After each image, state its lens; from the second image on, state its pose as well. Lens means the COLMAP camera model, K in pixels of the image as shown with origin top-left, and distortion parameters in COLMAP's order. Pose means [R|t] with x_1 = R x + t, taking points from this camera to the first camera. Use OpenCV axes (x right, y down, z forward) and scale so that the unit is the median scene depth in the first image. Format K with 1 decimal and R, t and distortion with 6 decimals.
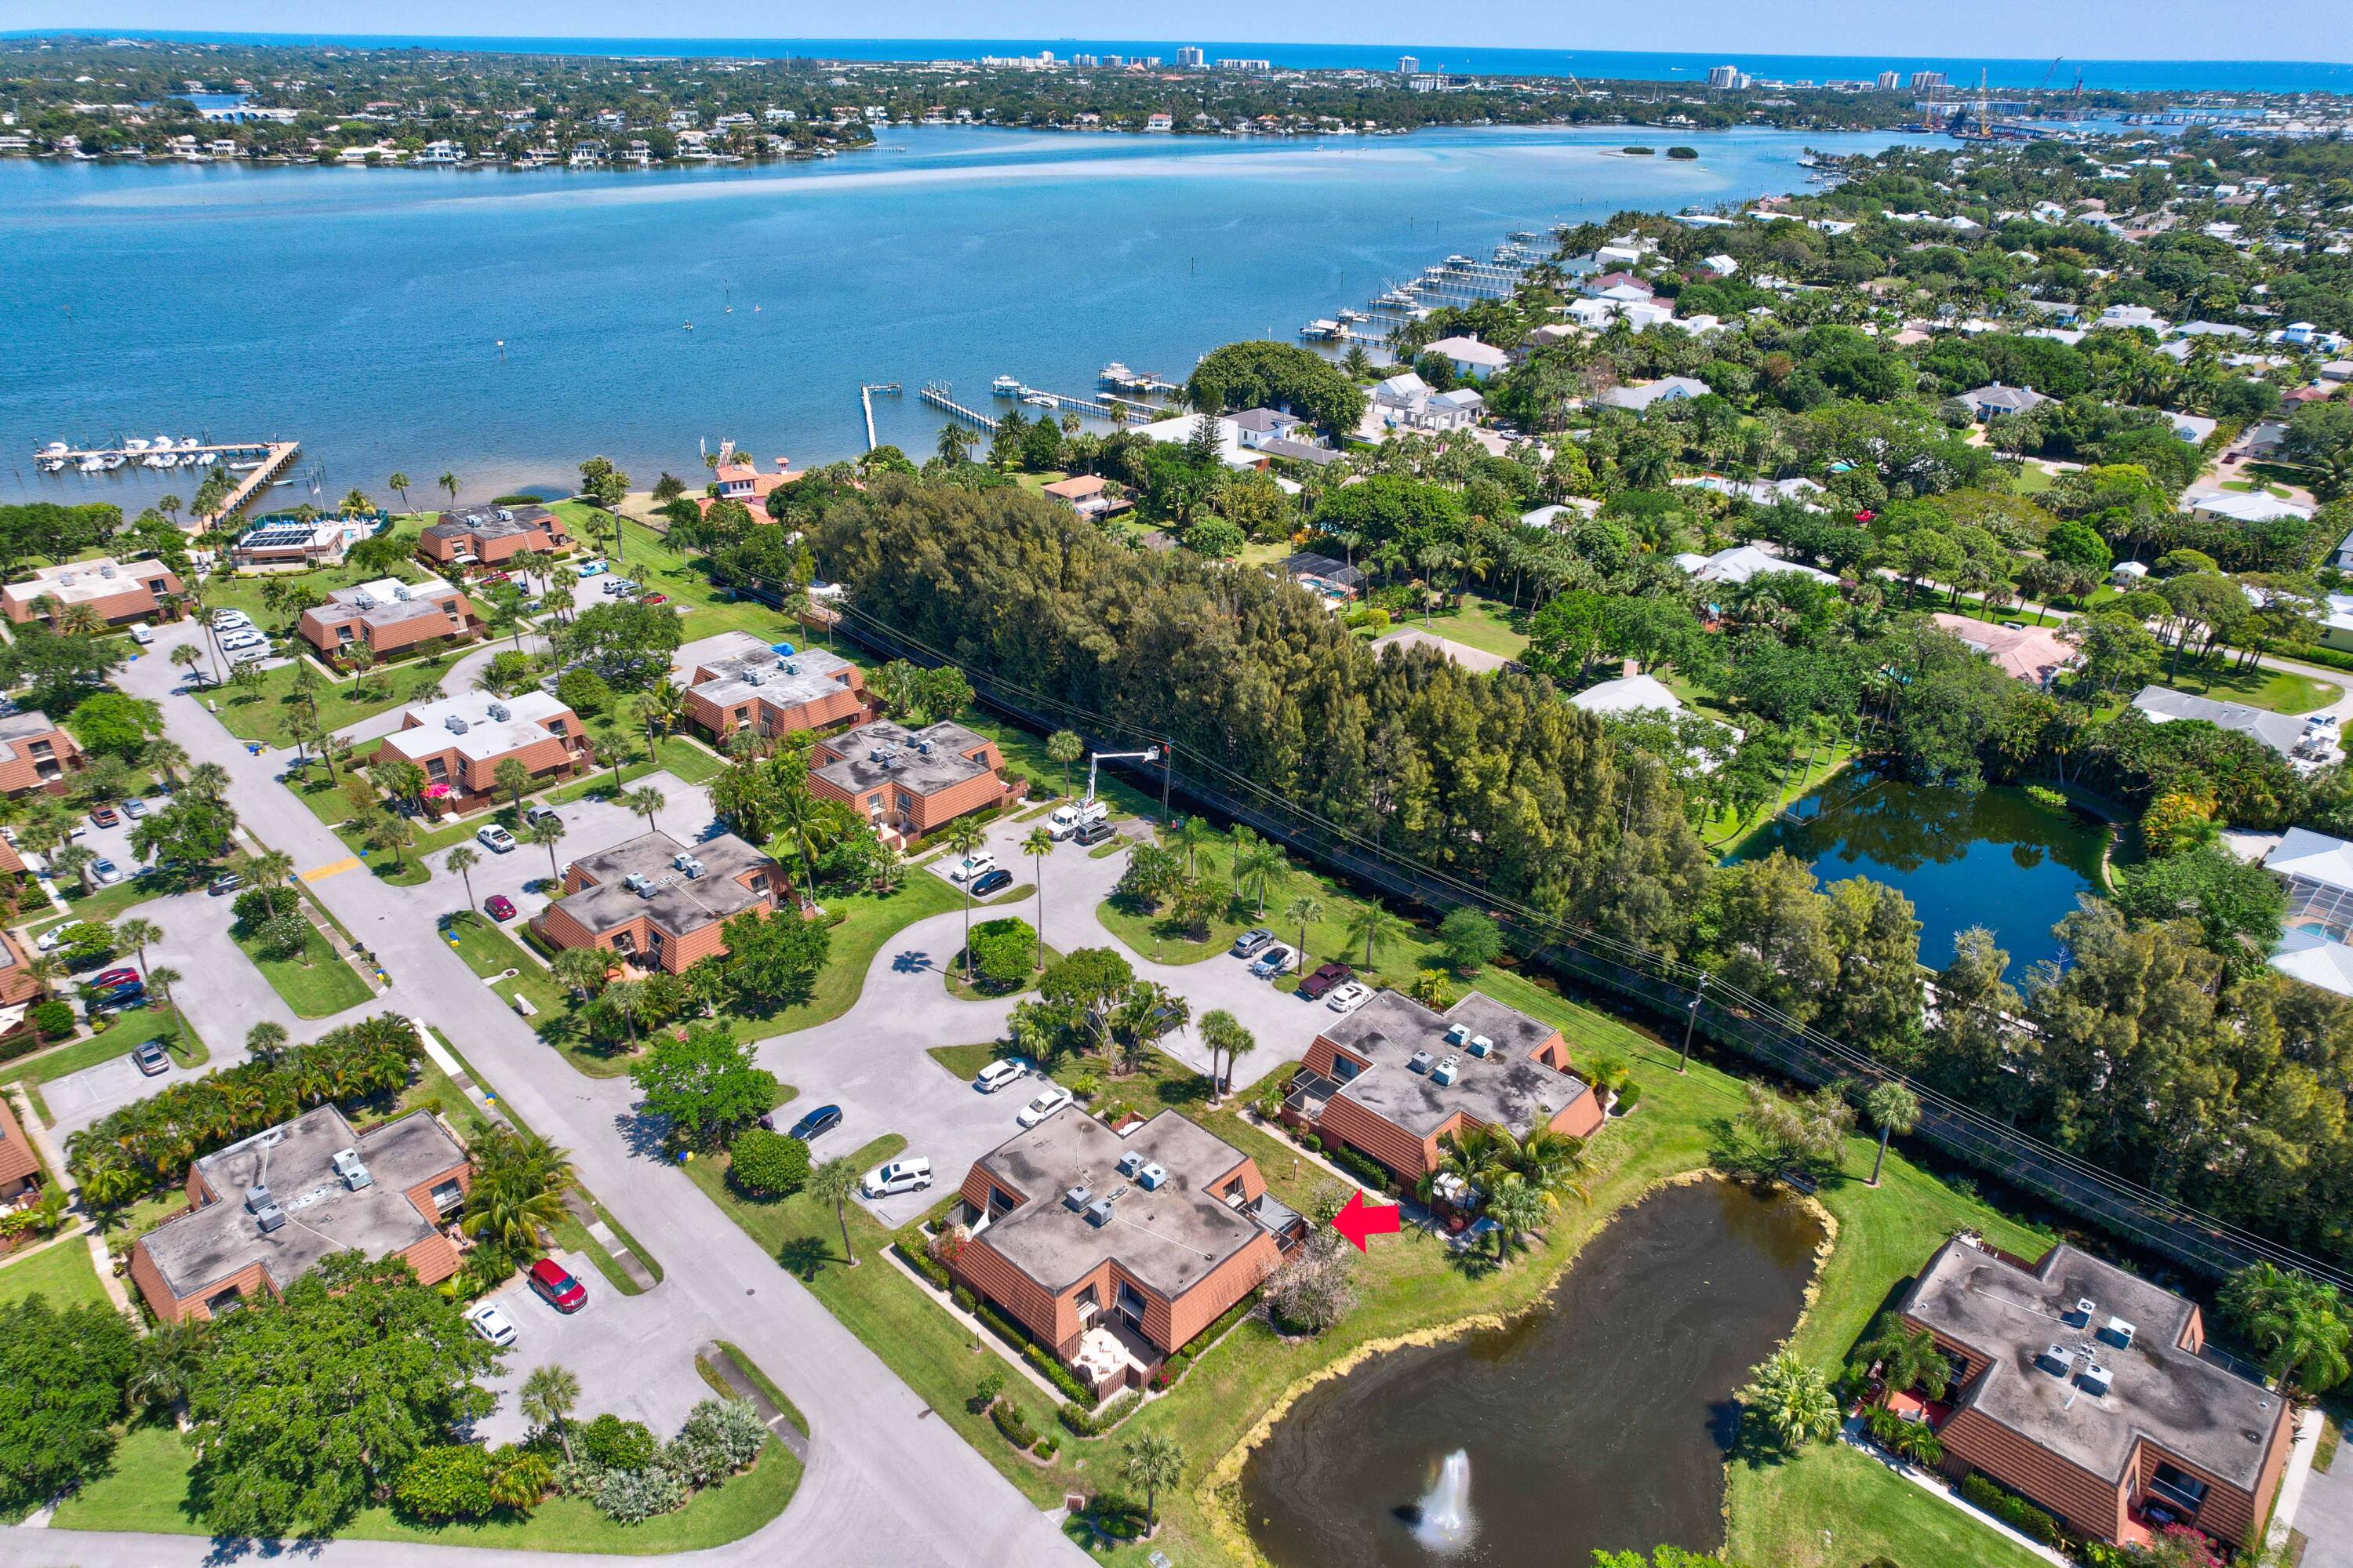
lens RADIAL K [[1502.3, 0, 1177.7], [0, 1502.3, 810.2], [0, 0, 1]] dist [-0.075429, 0.068833]
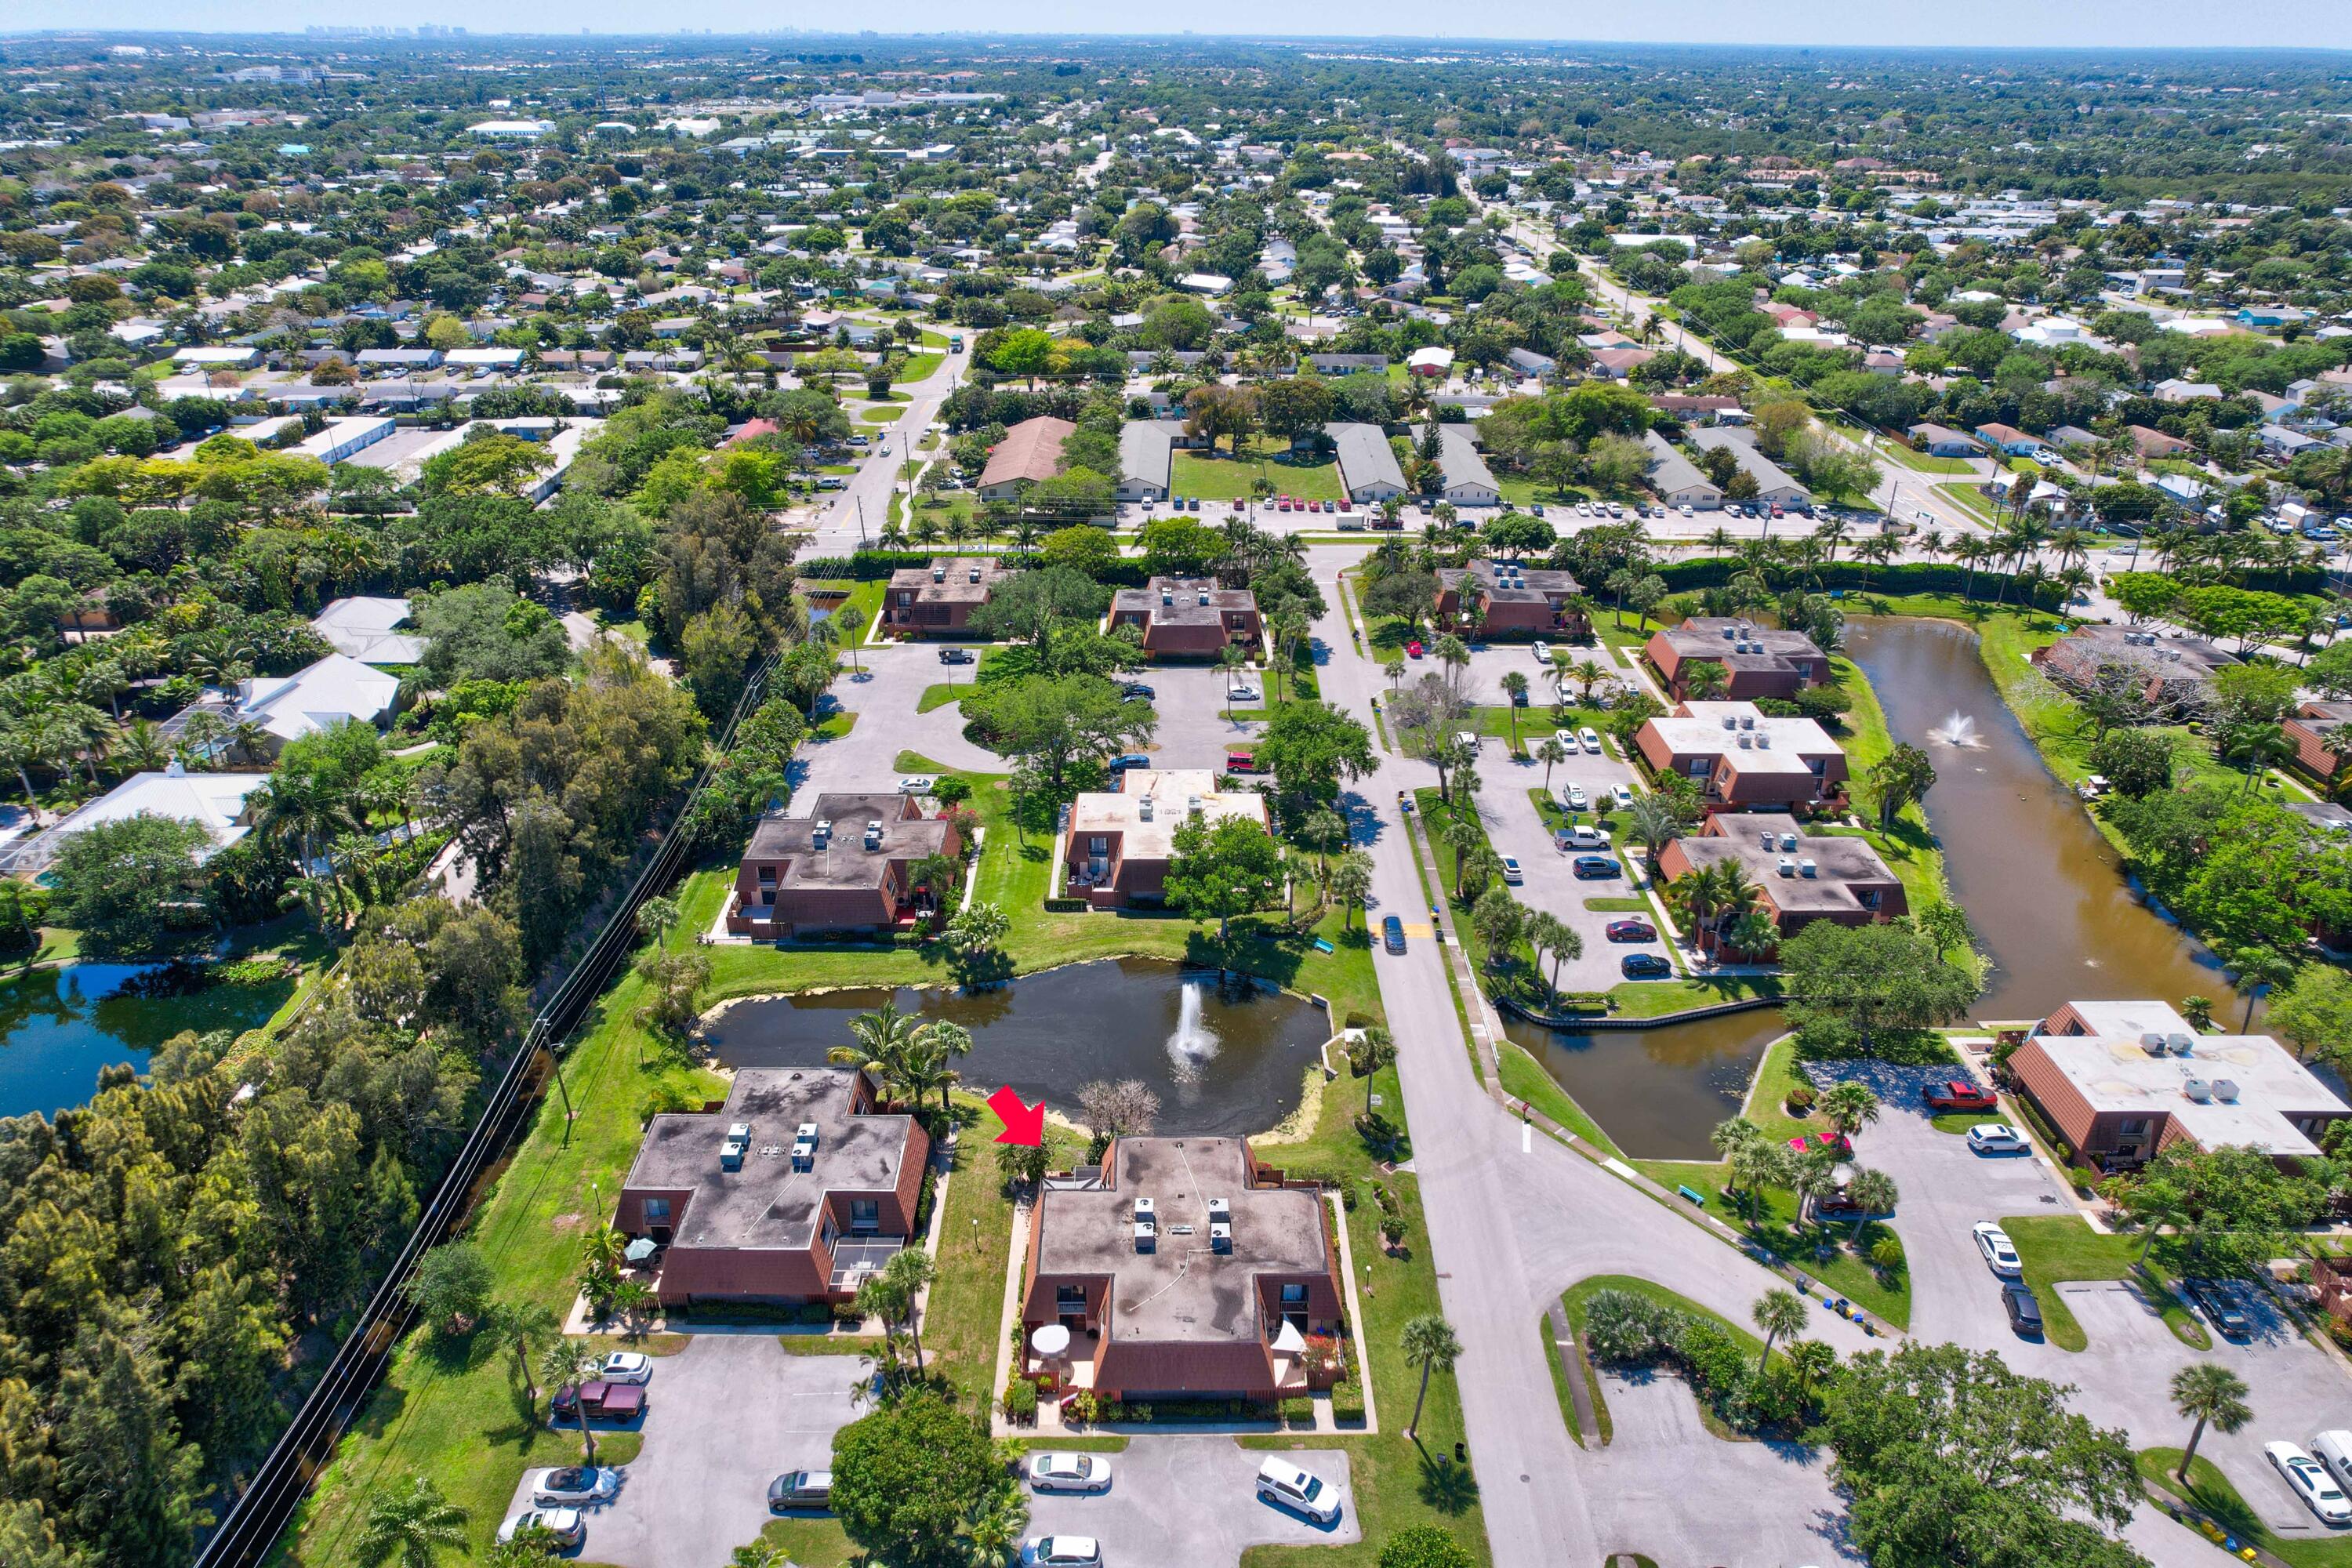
lens RADIAL K [[1513.8, 0, 1177.8], [0, 1513.8, 779.3], [0, 0, 1]] dist [-0.075523, 0.068317]
pose [[-0.698042, -0.340635, 0.629845, -0.364312], [0.317499, 0.641172, 0.698637, -0.402565], [-0.641819, 0.687653, -0.339414, 0.749624]]
